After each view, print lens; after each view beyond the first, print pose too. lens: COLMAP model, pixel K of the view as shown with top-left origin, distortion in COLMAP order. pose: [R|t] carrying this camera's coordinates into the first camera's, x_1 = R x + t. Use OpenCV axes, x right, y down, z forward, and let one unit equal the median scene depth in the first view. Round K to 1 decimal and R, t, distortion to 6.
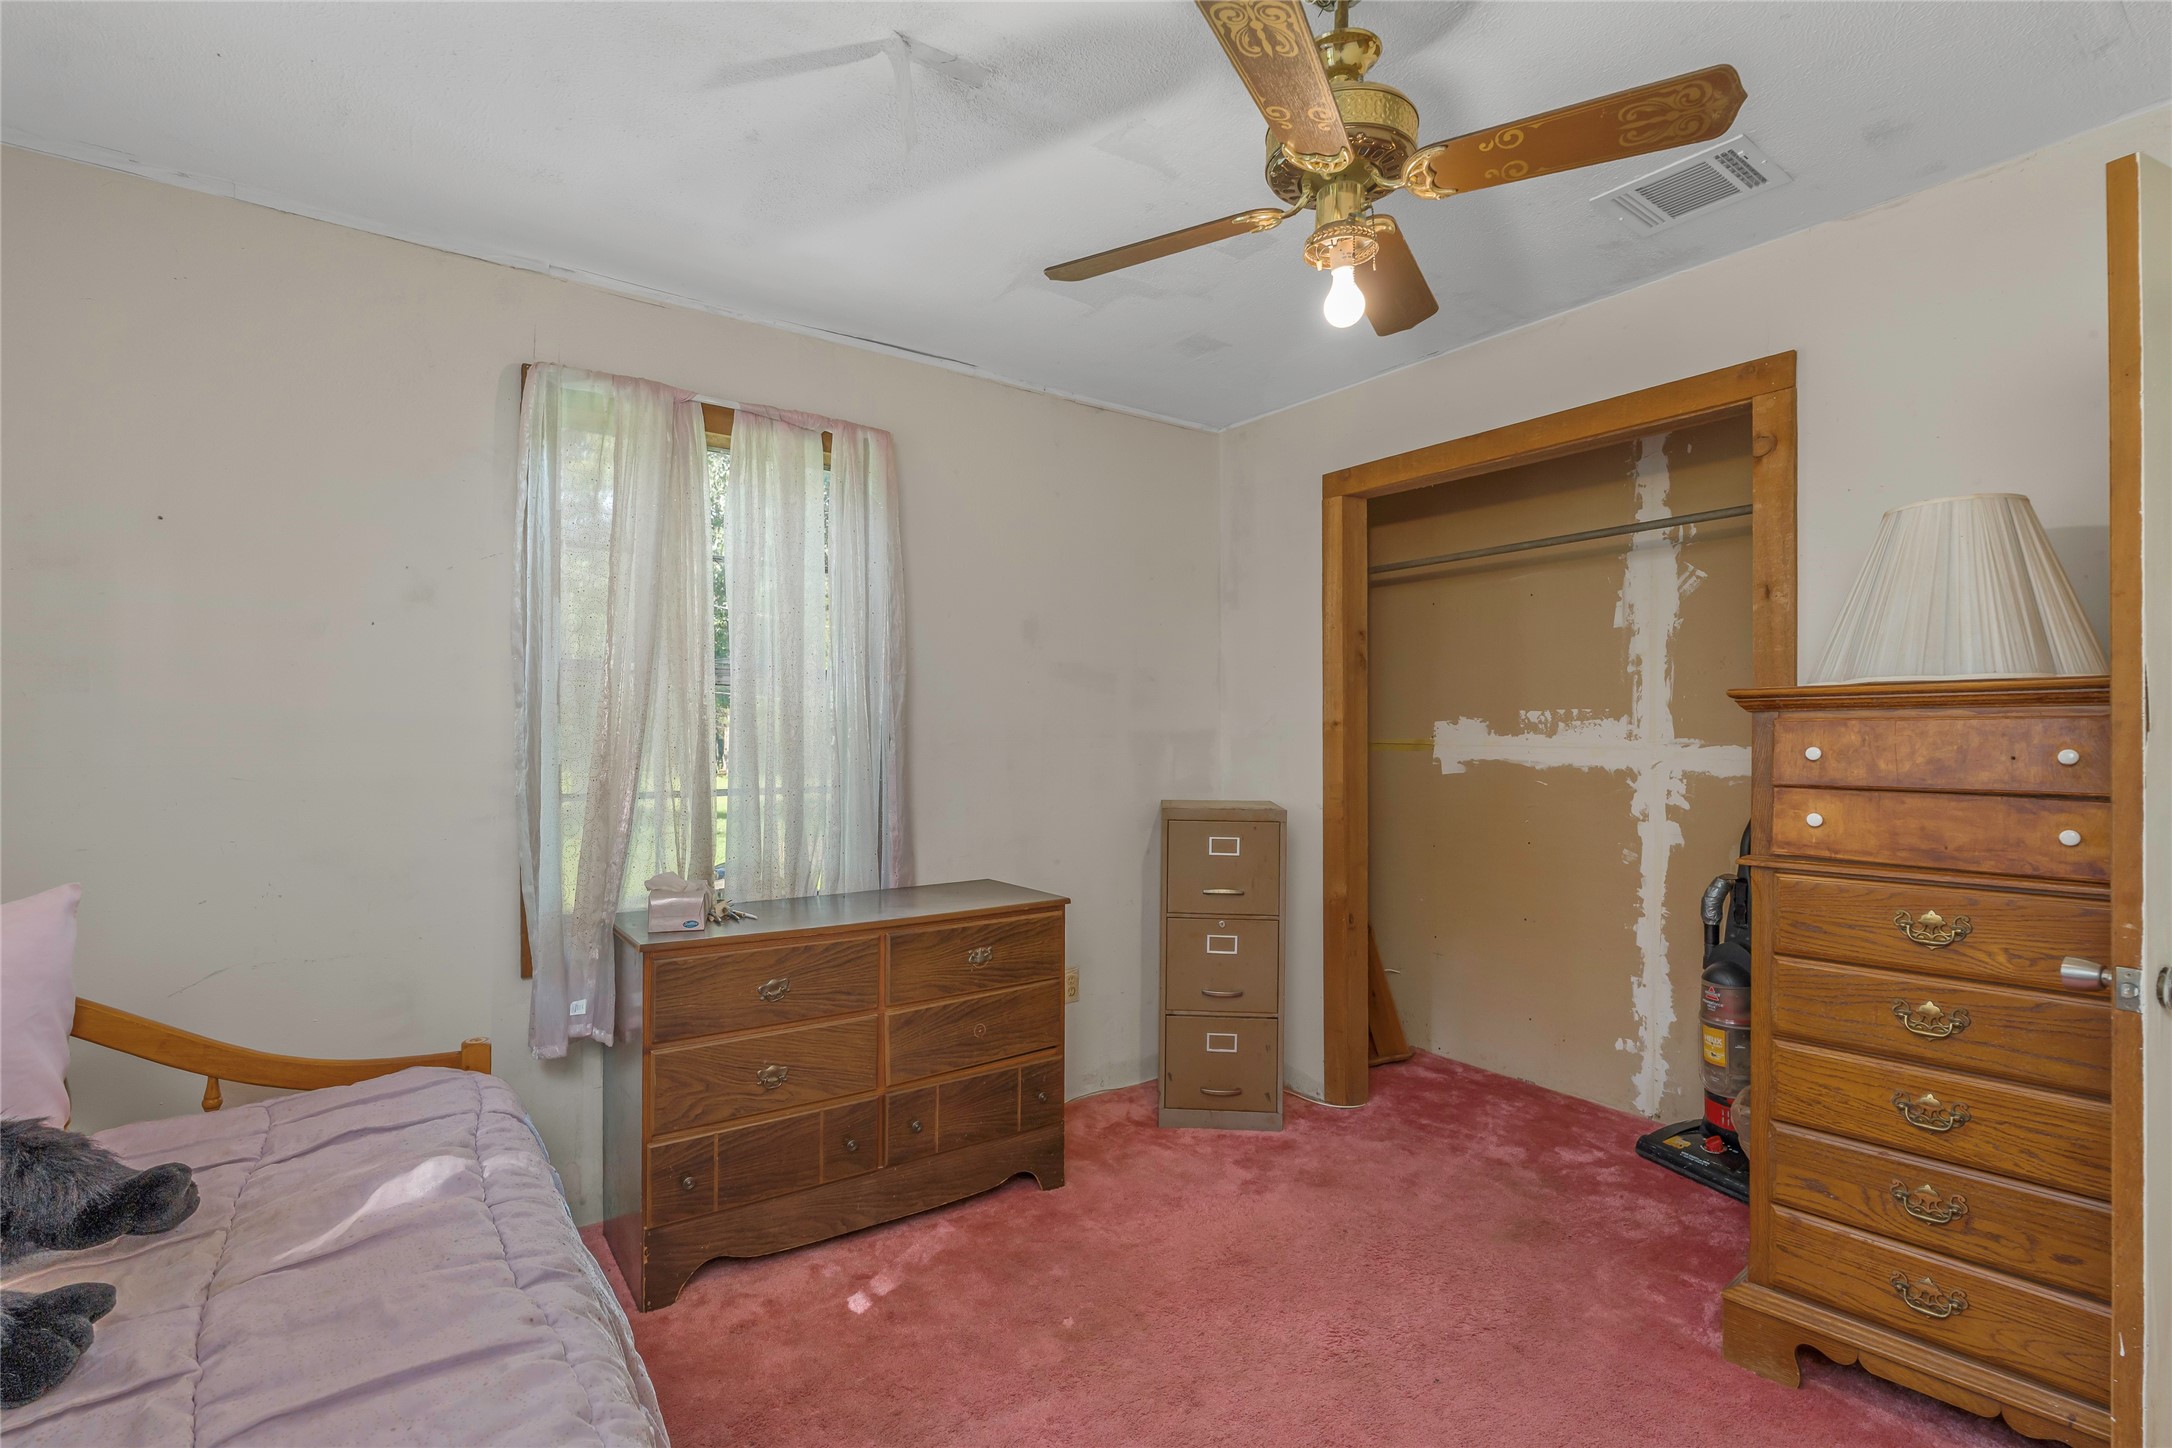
lens RADIAL K [[984.2, 0, 1085.1], [0, 984.2, 716.4], [0, 0, 1]] dist [0.000093, 0.000168]
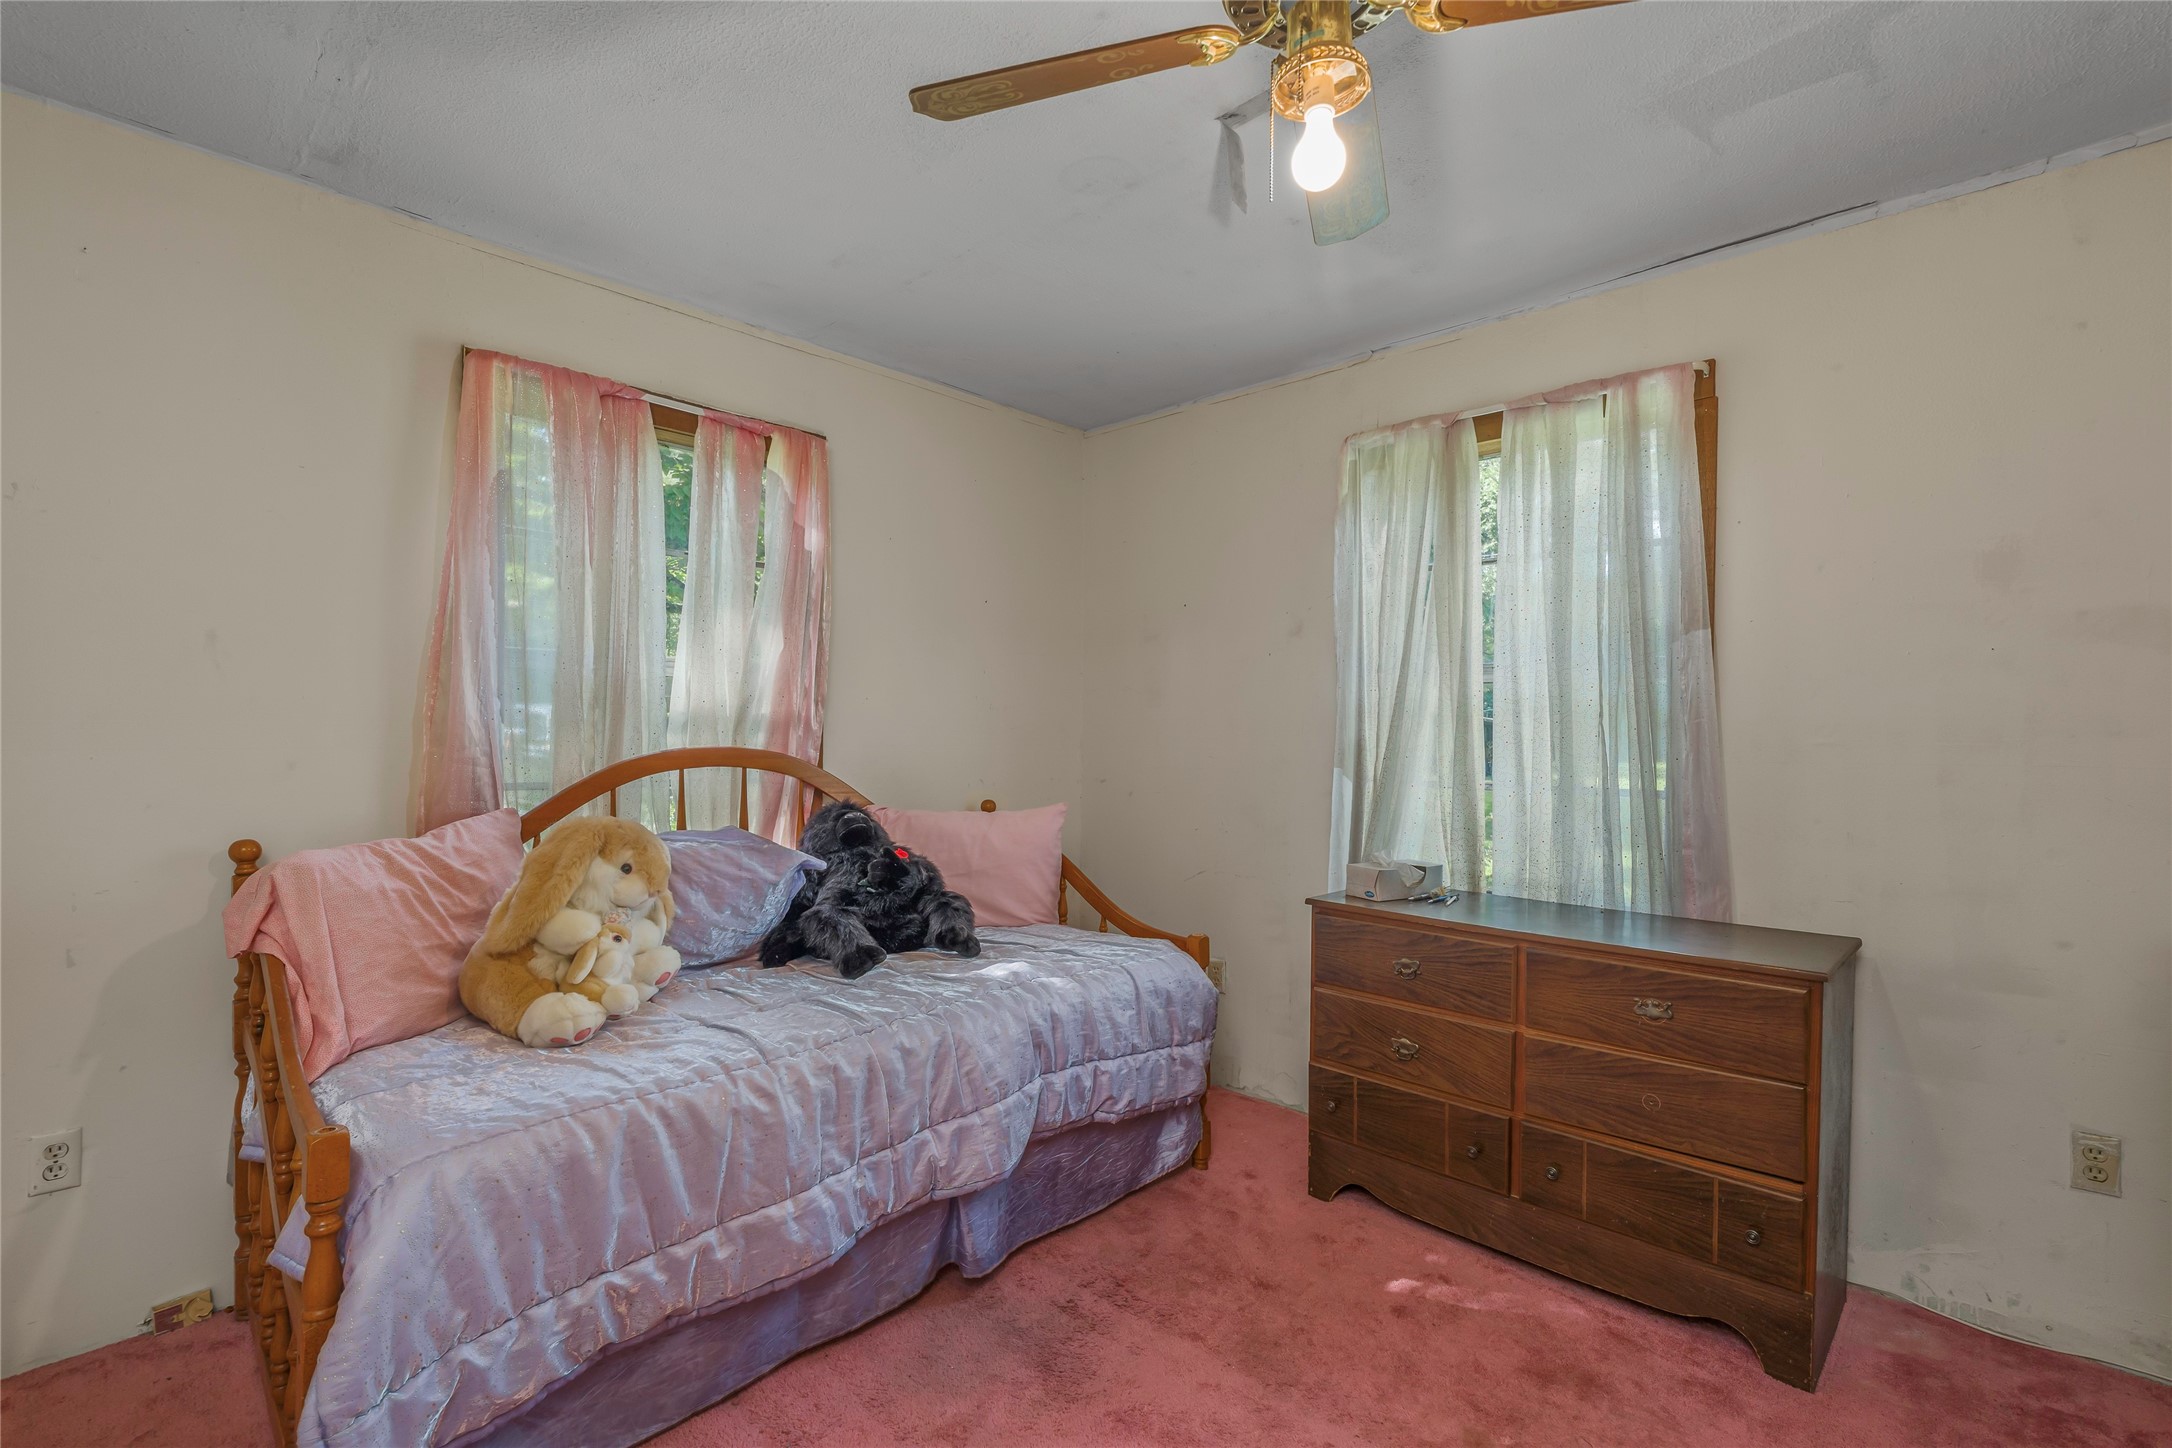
lens RADIAL K [[984.2, 0, 1085.1], [0, 984.2, 716.4], [0, 0, 1]] dist [0.000093, 0.000168]
pose [[0.190953, -0.013779, -0.981503, 0.587583], [0.011645, 0.999863, -0.011771, 0.011400], [0.981530, -0.009182, 0.191087, 0.400143]]
